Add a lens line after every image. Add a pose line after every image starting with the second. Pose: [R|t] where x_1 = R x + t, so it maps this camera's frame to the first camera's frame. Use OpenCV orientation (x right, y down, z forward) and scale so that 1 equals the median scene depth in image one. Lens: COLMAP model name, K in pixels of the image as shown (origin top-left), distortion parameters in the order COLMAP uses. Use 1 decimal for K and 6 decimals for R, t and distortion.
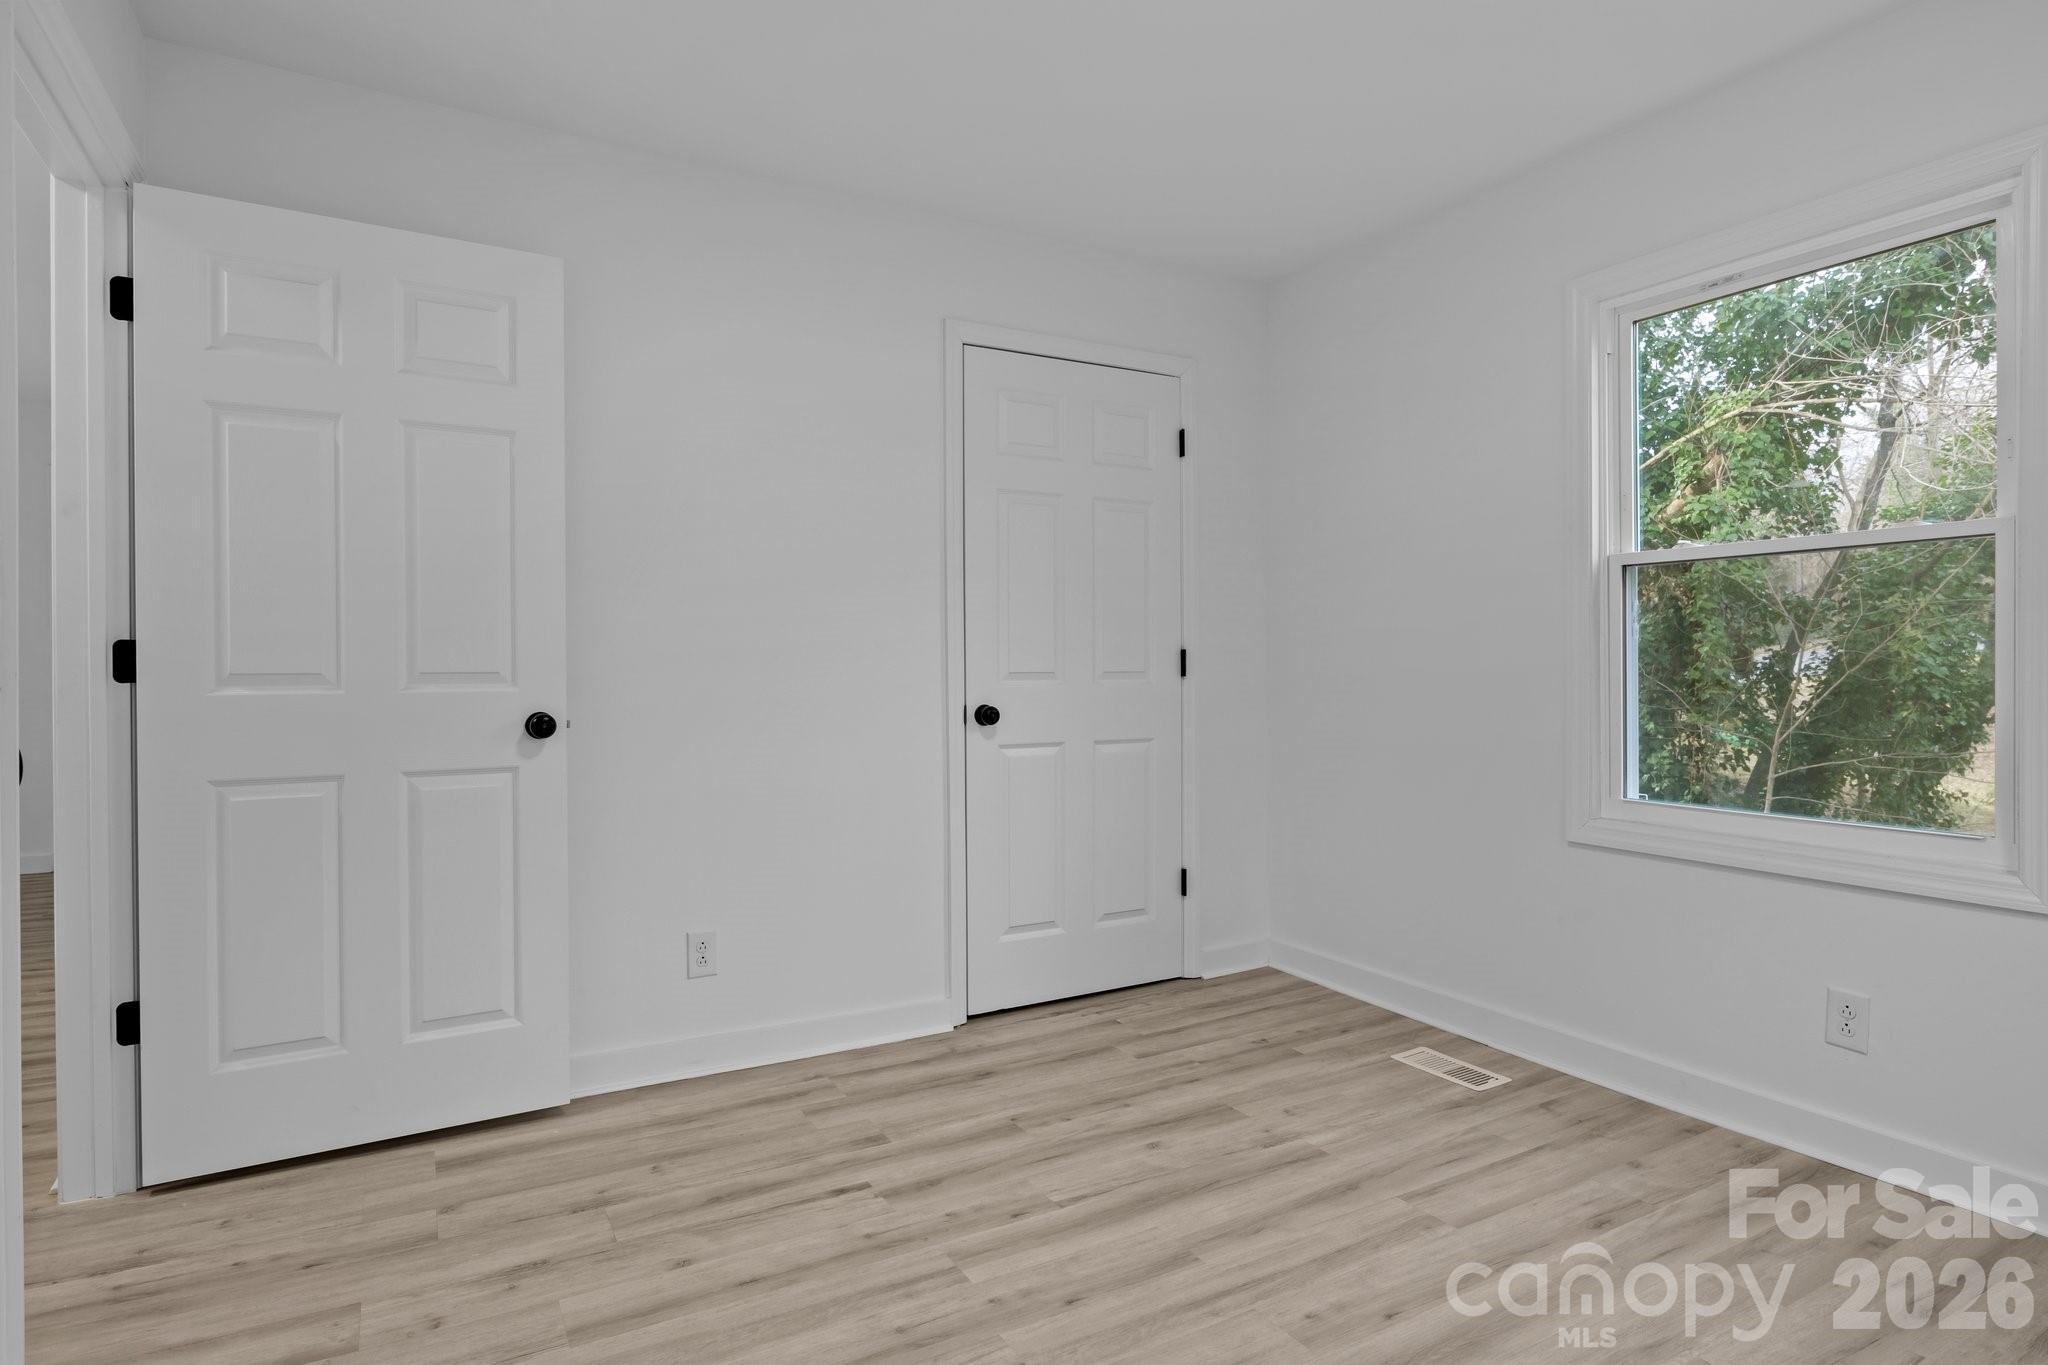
lens RADIAL K [[1108.4, 0, 1021.2], [0, 1108.4, 686.4], [0, 0, 1]] dist [-0.010534, 0.004284]
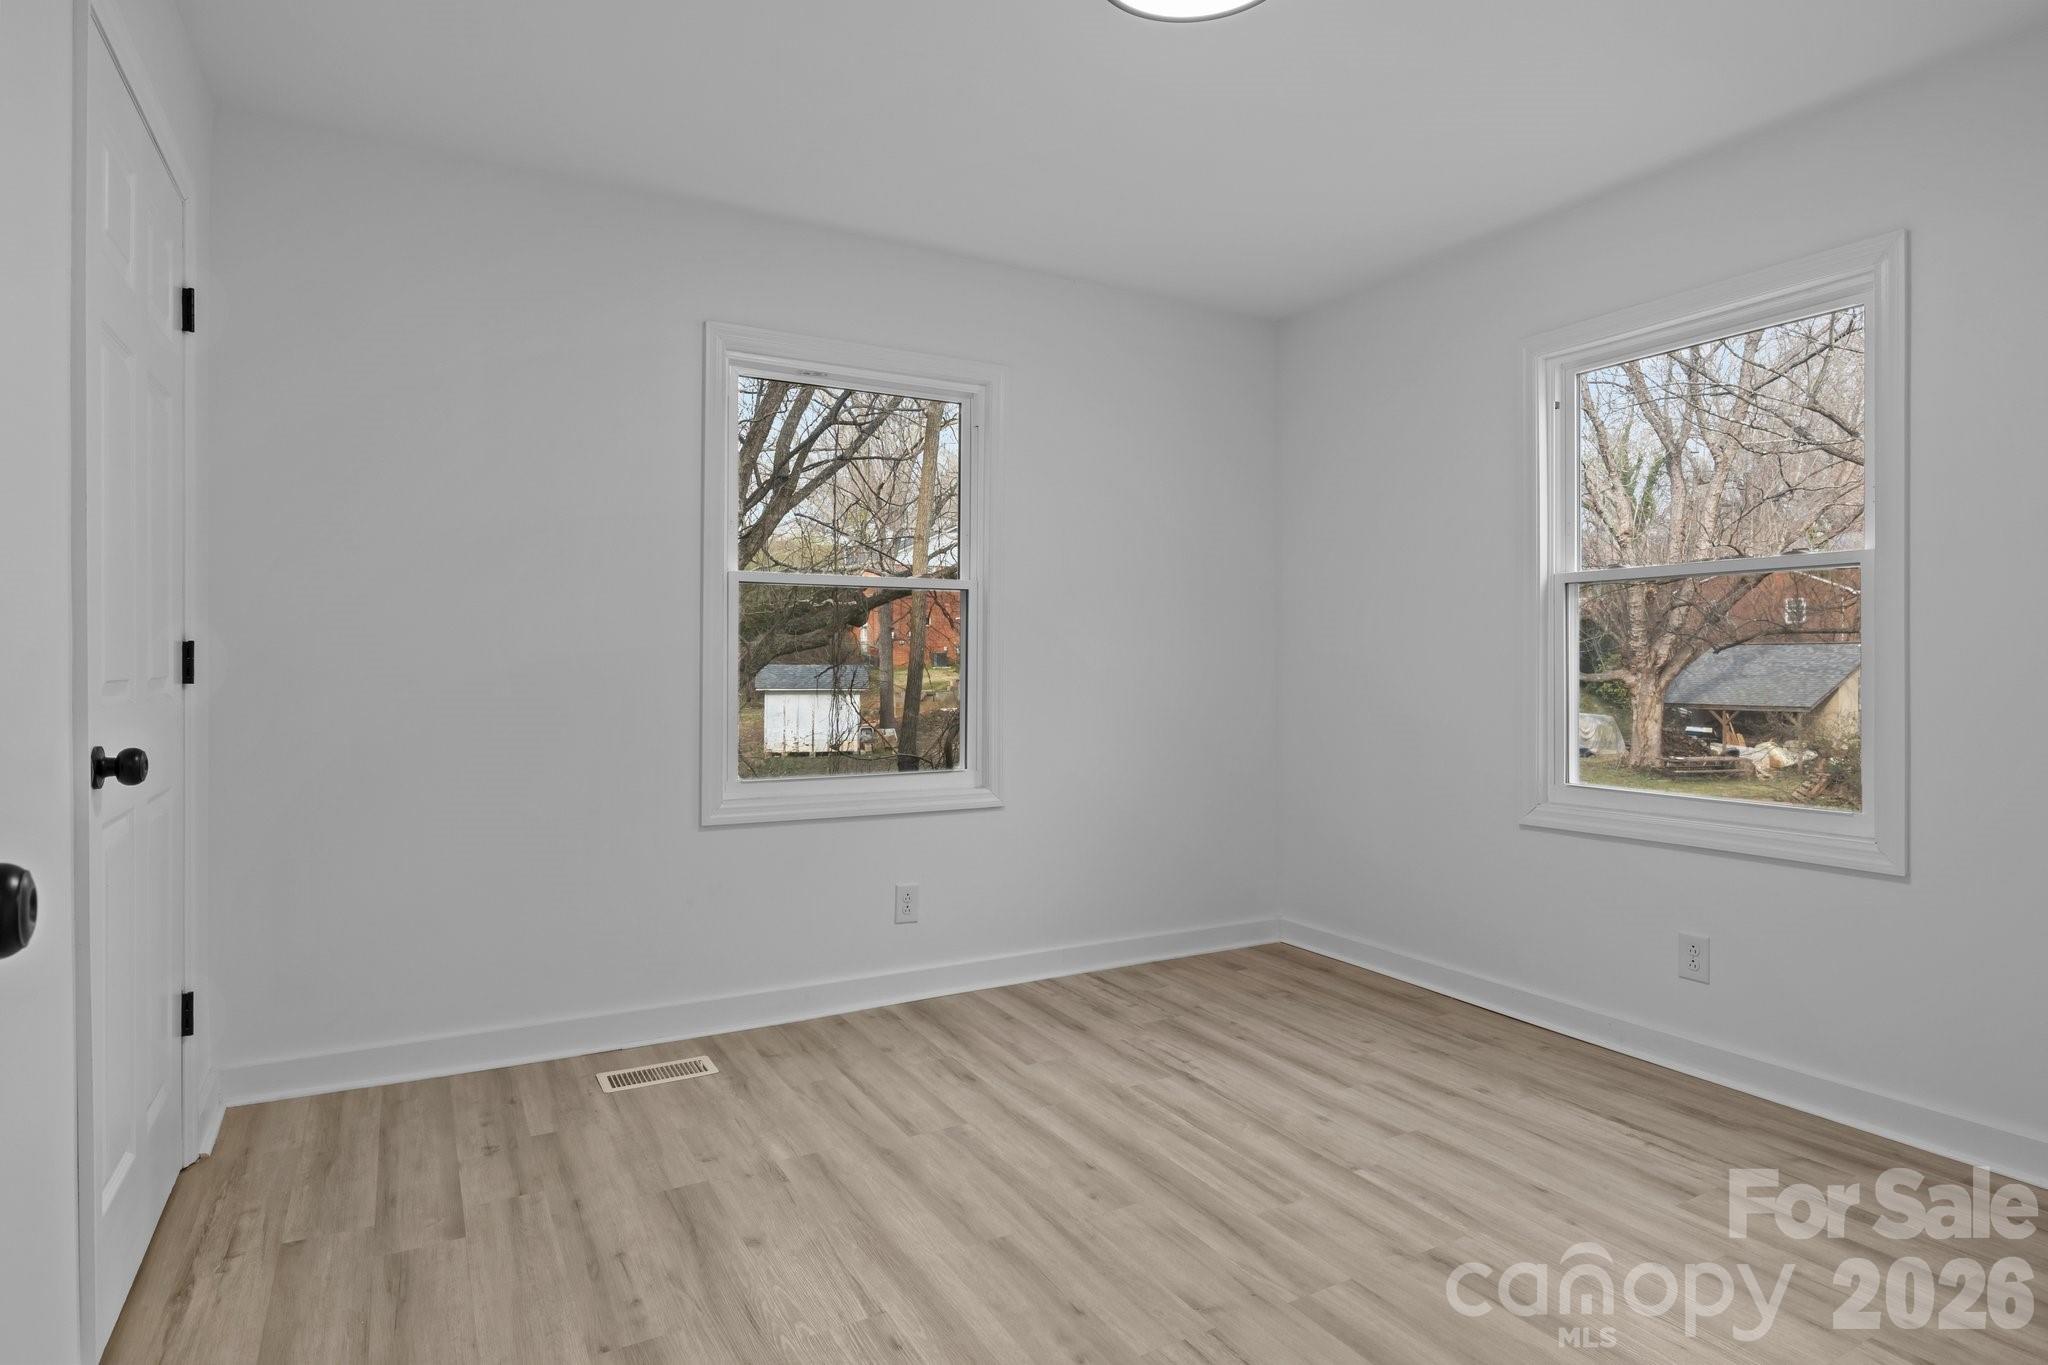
lens RADIAL K [[1108.4, 0, 1036.6], [0, 1108.4, 679.3], [0, 0, 1]] dist [-0.010534, 0.004284]
pose [[-0.010955, -0.009896, 0.999891, -0.638795], [0.017813, 0.999790, 0.010090, -0.011106], [-0.999781, 0.017922, -0.010777, 0.710652]]
